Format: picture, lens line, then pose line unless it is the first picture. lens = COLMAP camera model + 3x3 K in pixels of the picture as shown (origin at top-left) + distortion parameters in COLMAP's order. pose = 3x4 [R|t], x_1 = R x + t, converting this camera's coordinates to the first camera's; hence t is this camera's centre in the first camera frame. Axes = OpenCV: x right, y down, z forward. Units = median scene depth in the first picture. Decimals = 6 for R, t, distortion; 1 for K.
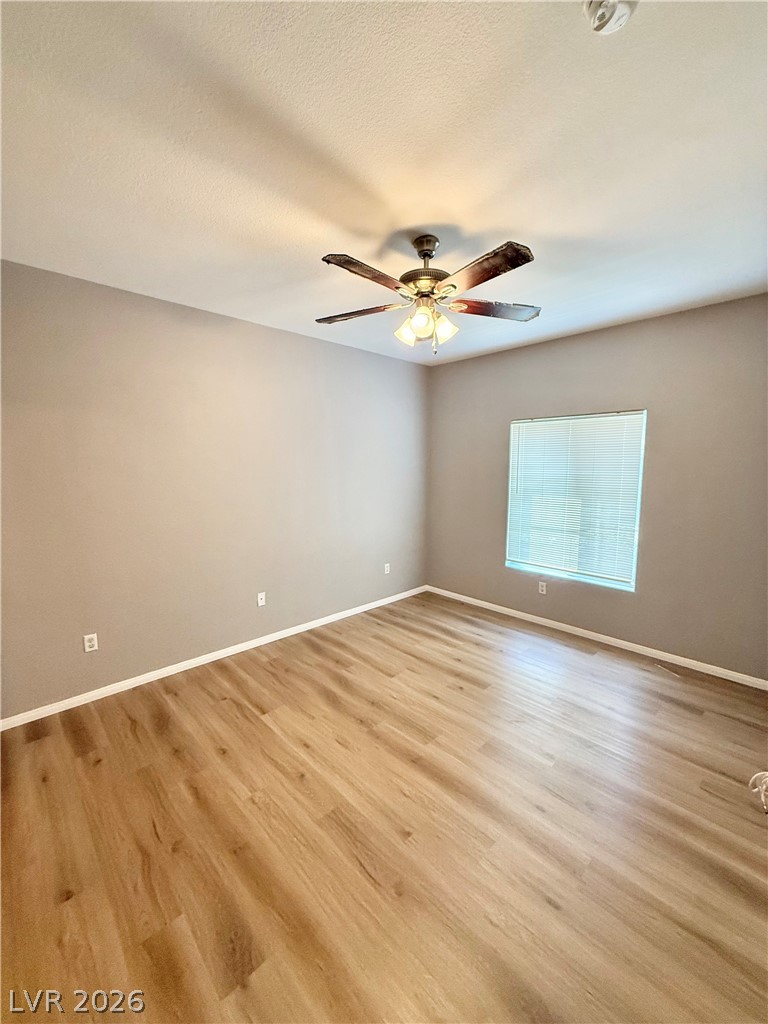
lens RADIAL K [[408.5, 0, 382.7], [0, 408.5, 509.6], [0, 0, 1]] dist [0.000088, 0.000244]
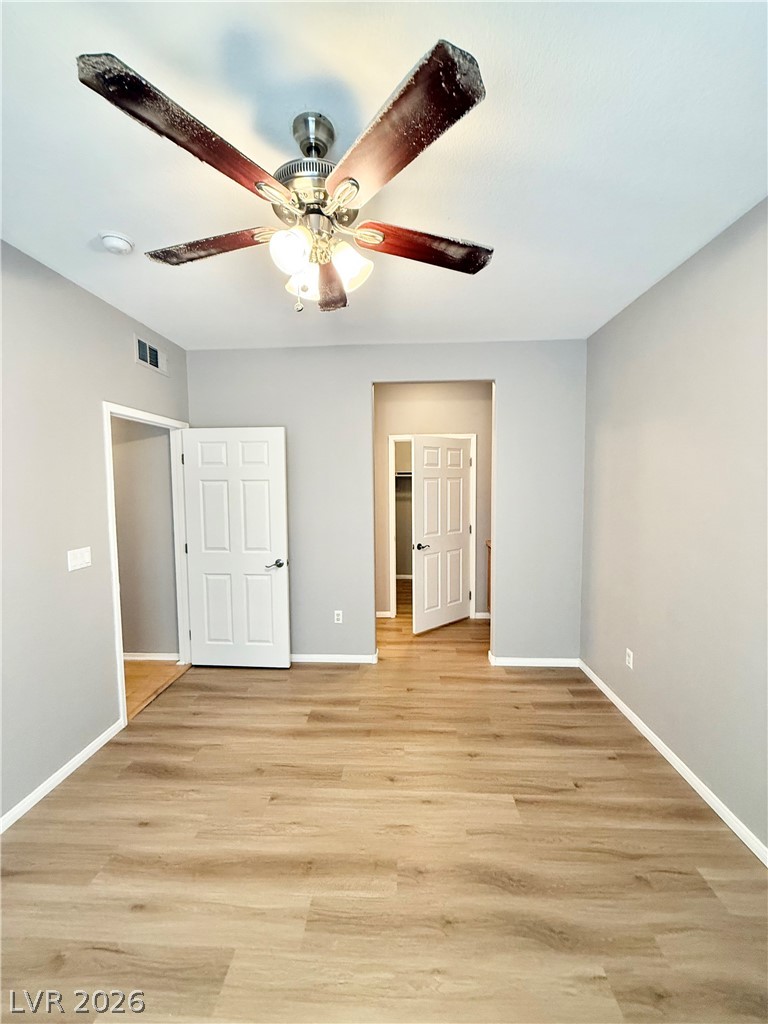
lens RADIAL K [[408.5, 0, 382.7], [0, 408.5, 509.6], [0, 0, 1]] dist [0.000088, 0.000244]
pose [[-0.731348, 0.055038, -0.679780, 0.429267], [-0.063969, 0.986808, 0.148718, -0.158262], [0.678998, 0.152250, -0.718180, 1.427933]]
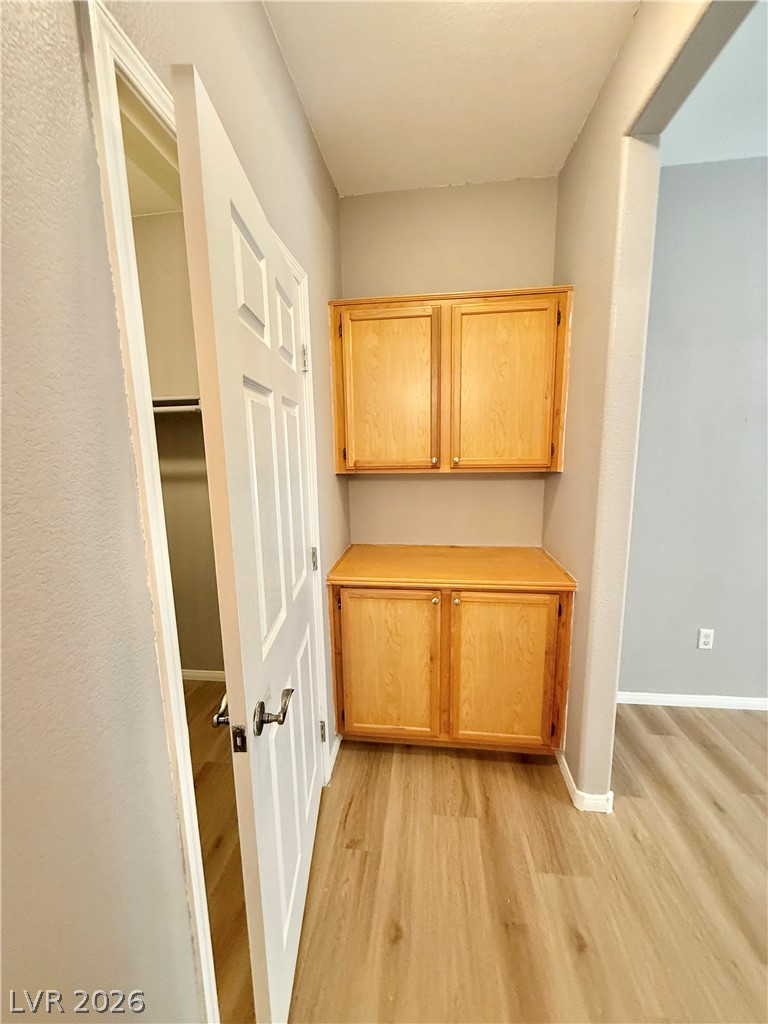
lens RADIAL K [[408.5, 0, 382.7], [0, 408.5, 509.6], [0, 0, 1]] dist [0.000088, 0.000244]
pose [[0.640402, 0.114886, -0.759399, -0.614021], [-0.065254, 0.993313, 0.095245, 0.037356], [0.765263, -0.011441, 0.643616, -0.022605]]
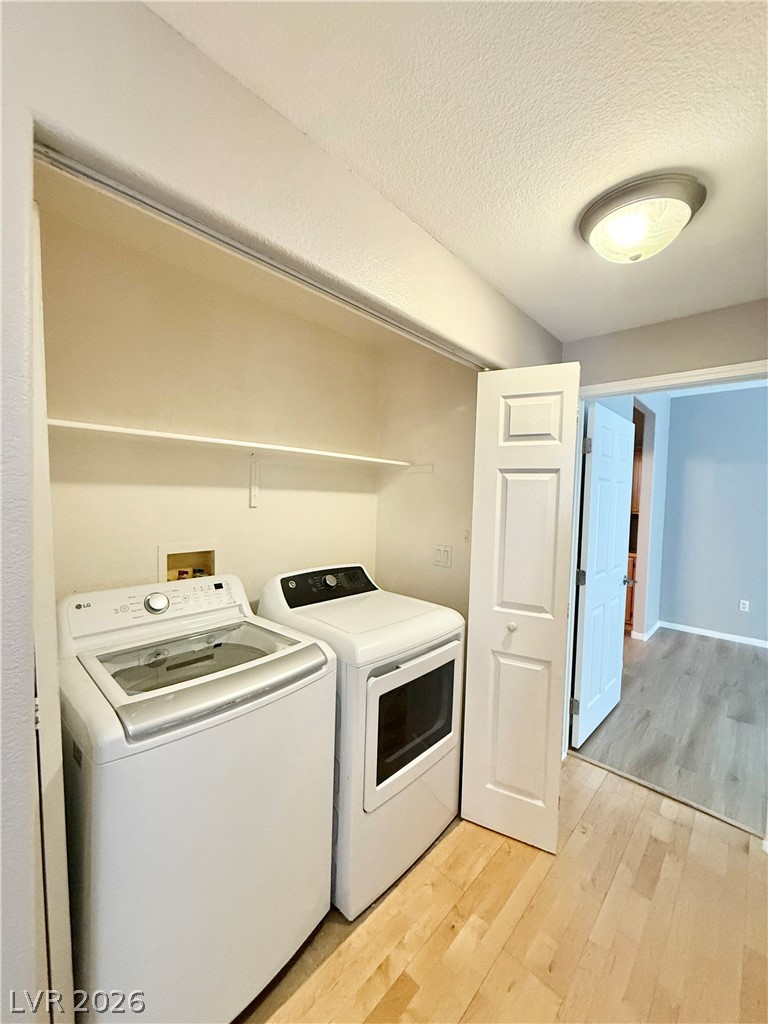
lens RADIAL K [[408.5, 0, 382.7], [0, 408.5, 509.6], [0, 0, 1]] dist [0.000088, 0.000244]
pose [[0.057105, 0.036443, -0.997703, 0.916049], [-0.139294, 0.989850, 0.028183, 0.117885], [0.988603, 0.137364, 0.061602, -0.644296]]
